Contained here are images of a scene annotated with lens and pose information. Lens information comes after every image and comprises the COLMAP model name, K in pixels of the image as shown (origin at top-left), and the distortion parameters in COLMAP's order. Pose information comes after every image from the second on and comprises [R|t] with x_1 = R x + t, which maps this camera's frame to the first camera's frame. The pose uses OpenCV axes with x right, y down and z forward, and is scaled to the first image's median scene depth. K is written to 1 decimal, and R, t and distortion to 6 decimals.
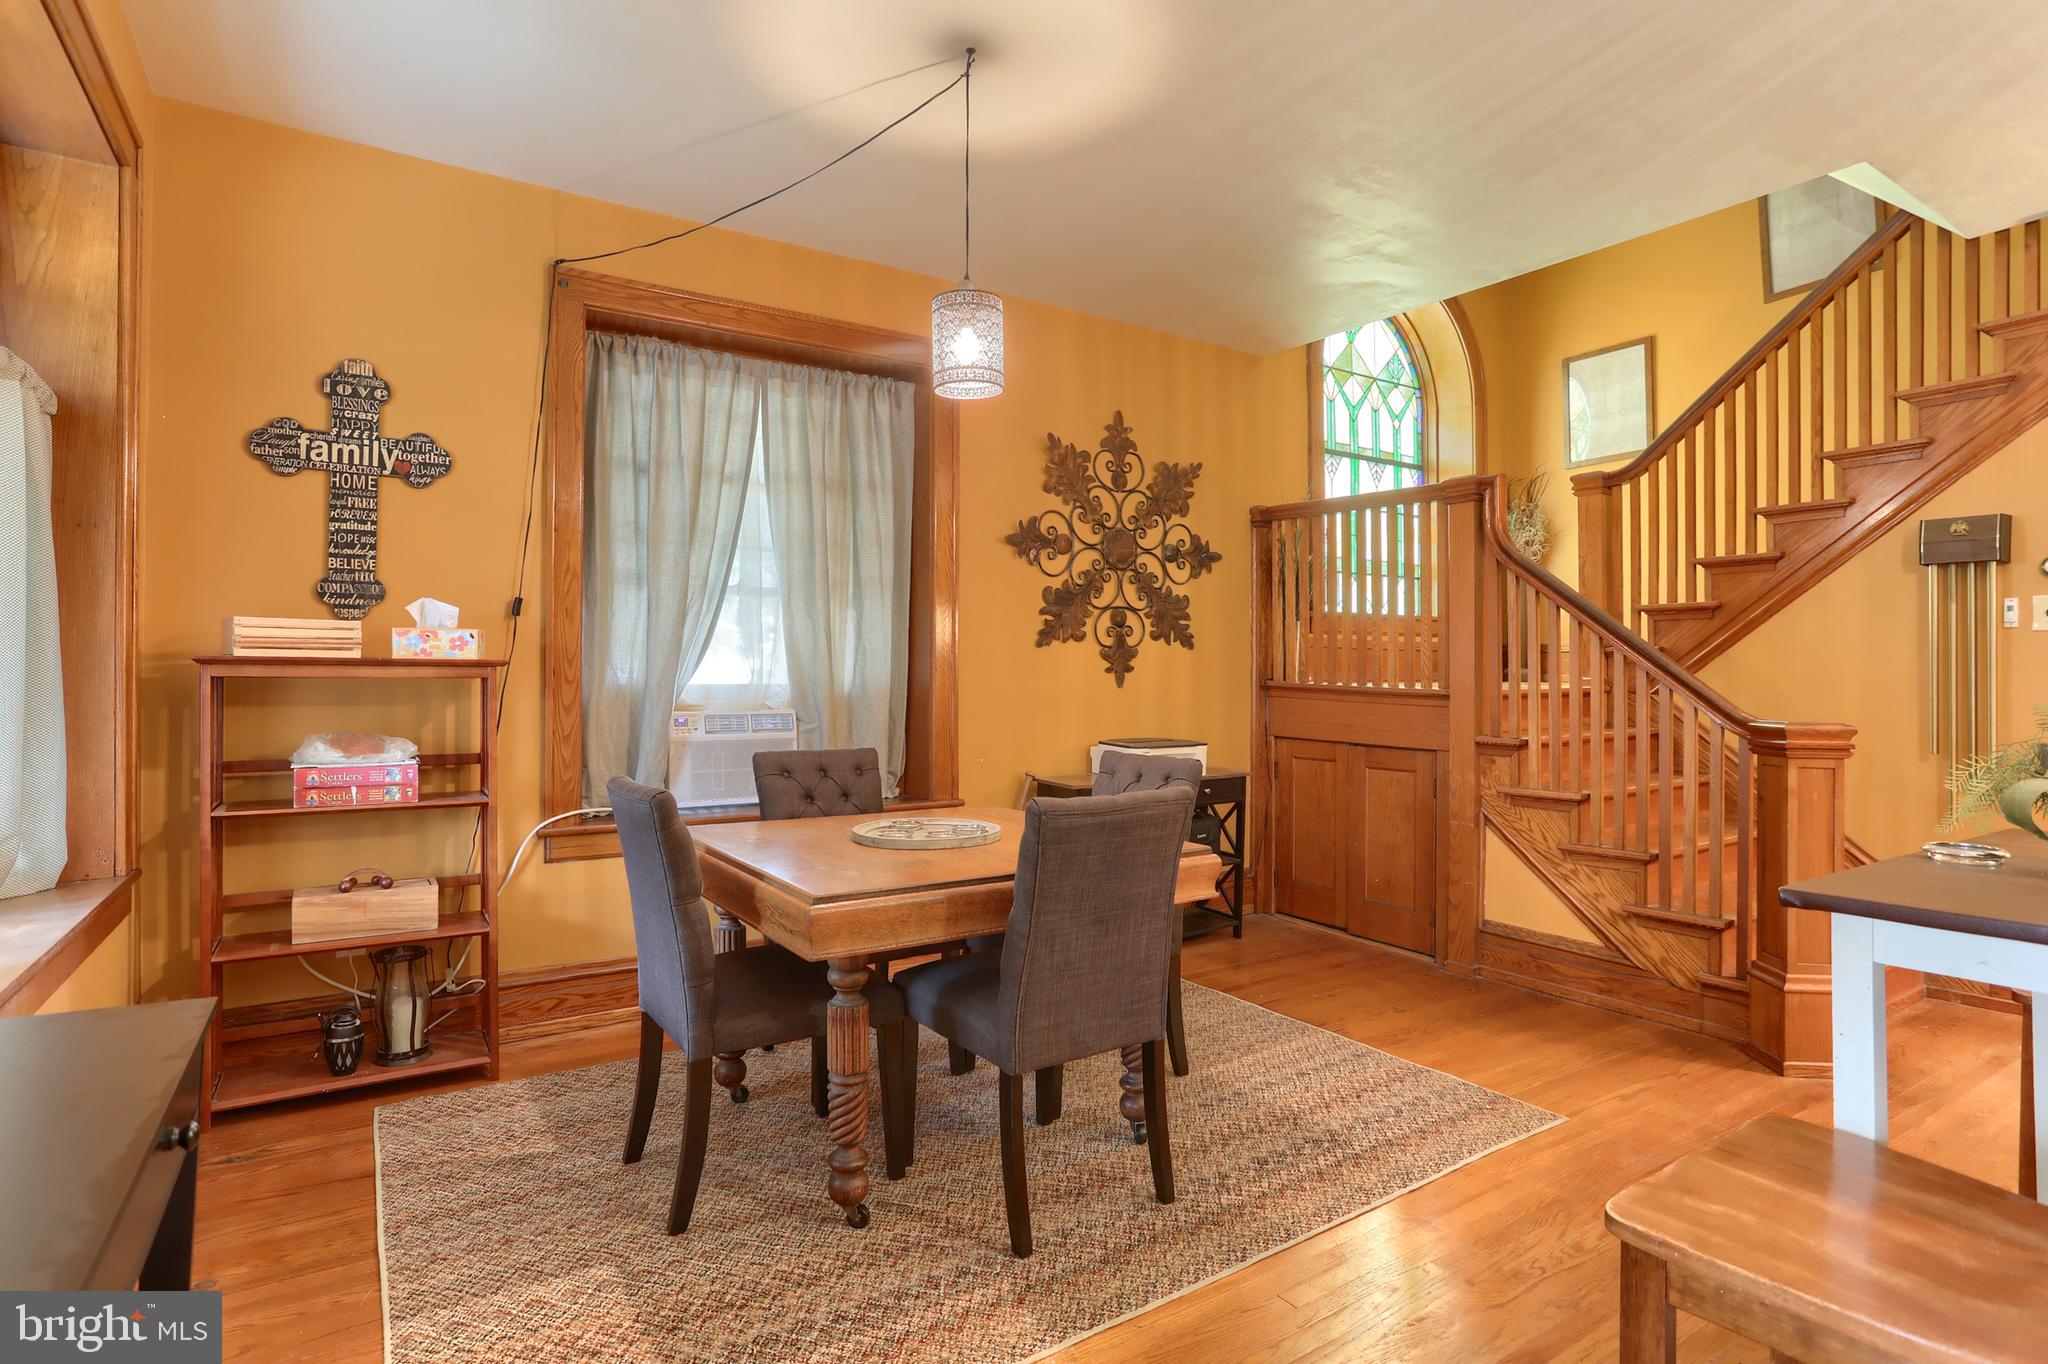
lens RADIAL K [[1010.0, 0, 1022.9], [0, 1010.0, 669.5], [0, 0, 1]] dist [-0.056506, 0.025803]
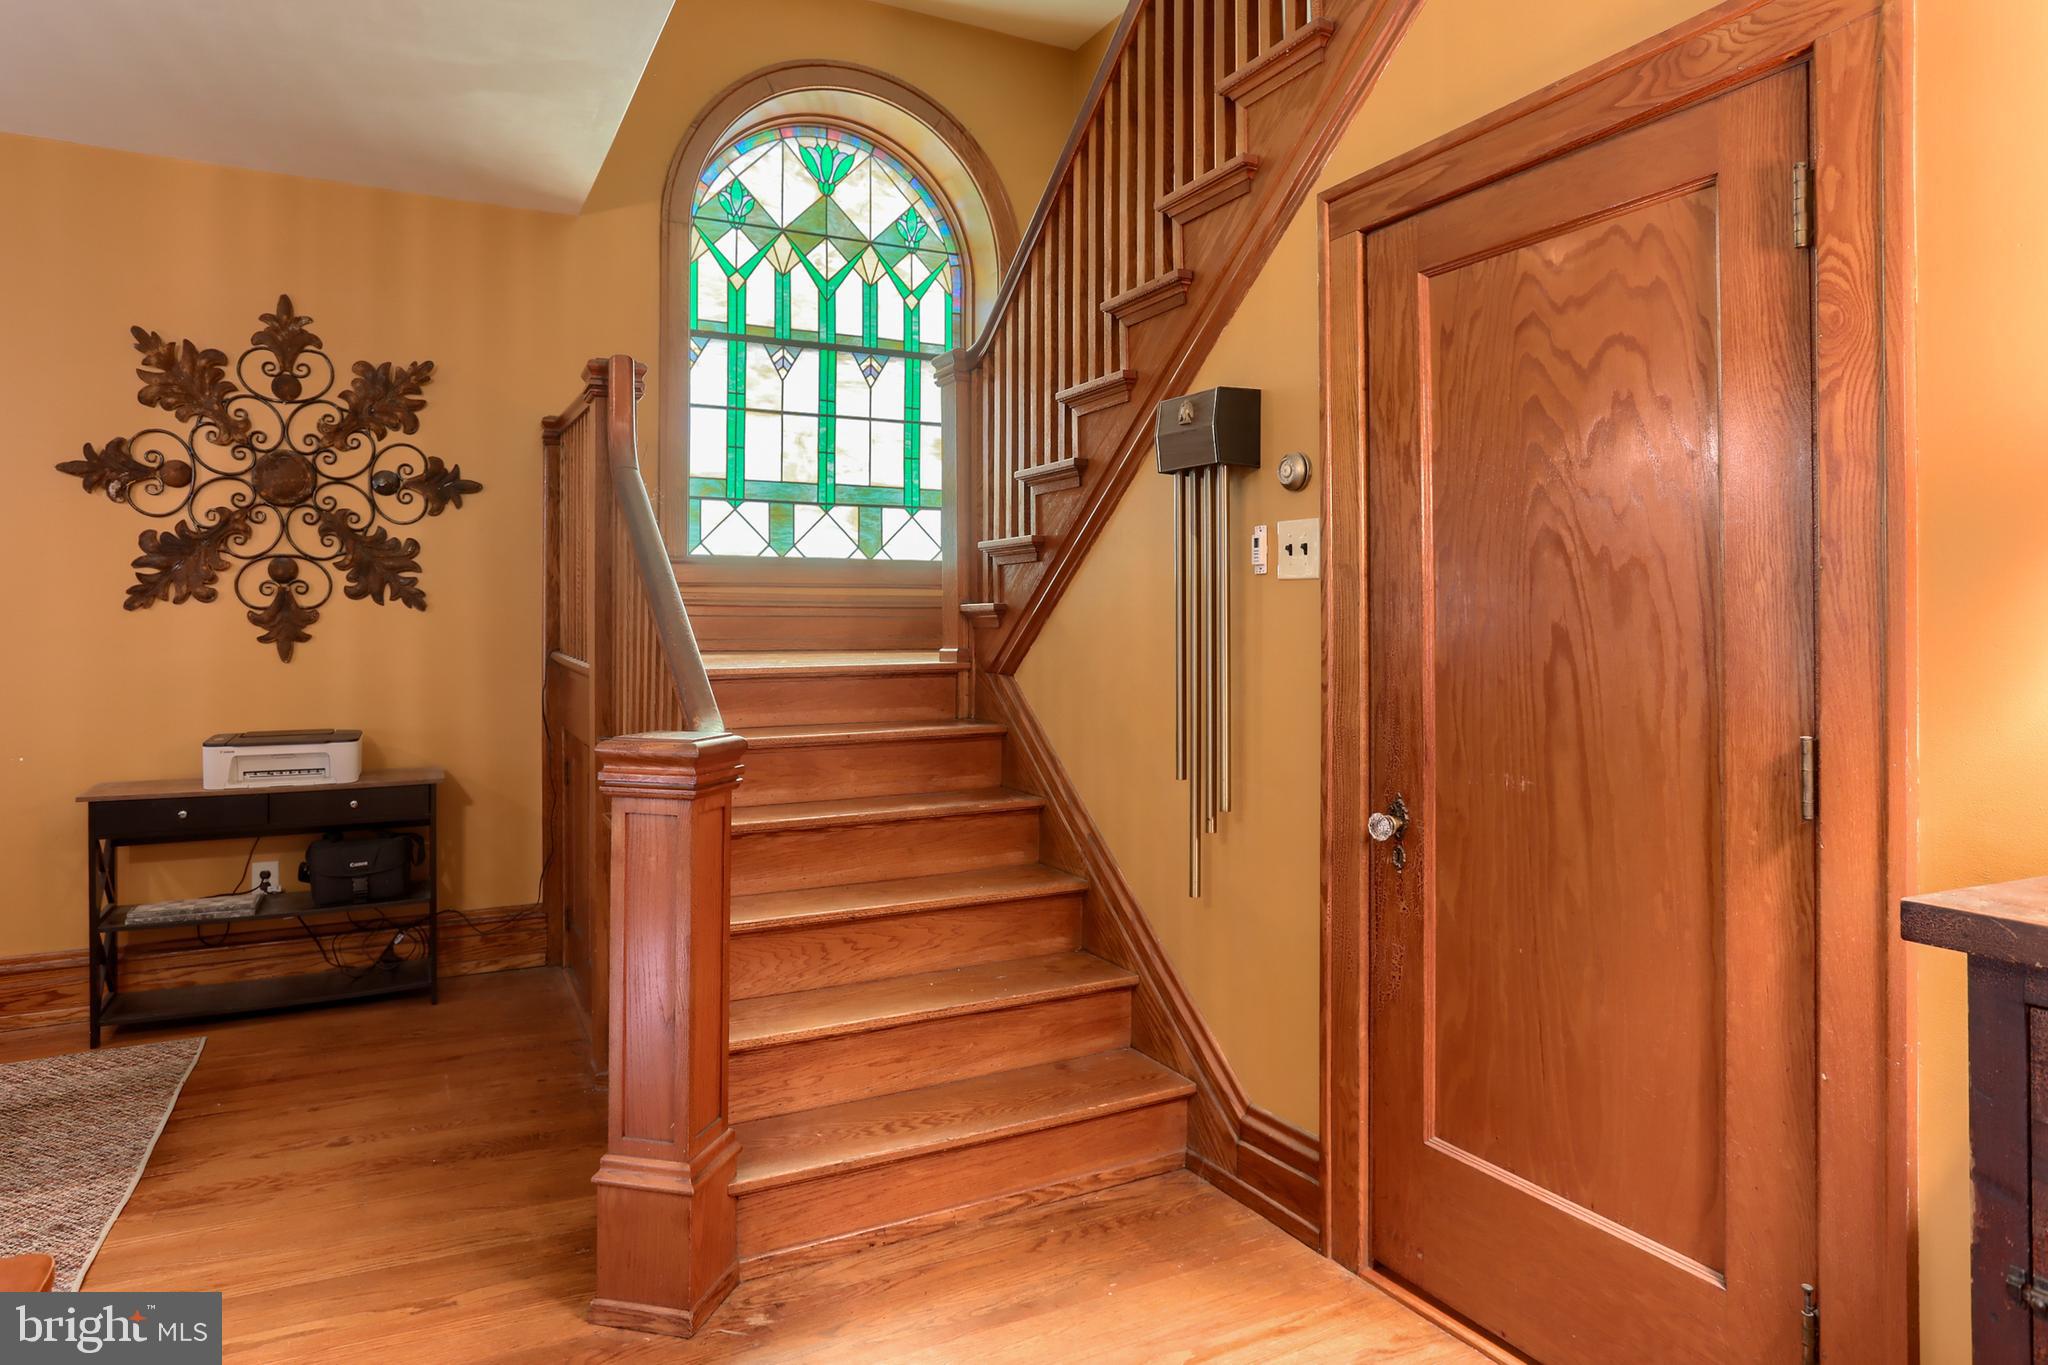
lens RADIAL K [[1169.9, 0, 973.4], [0, 1169.9, 605.3], [0, 0, 1]] dist [-0.063263, 0.049540]
pose [[0.993984, -0.004572, -0.109434, 0.700251], [0.003042, 0.999895, -0.014146, -0.011018], [0.109487, 0.013728, 0.993893, 0.203449]]
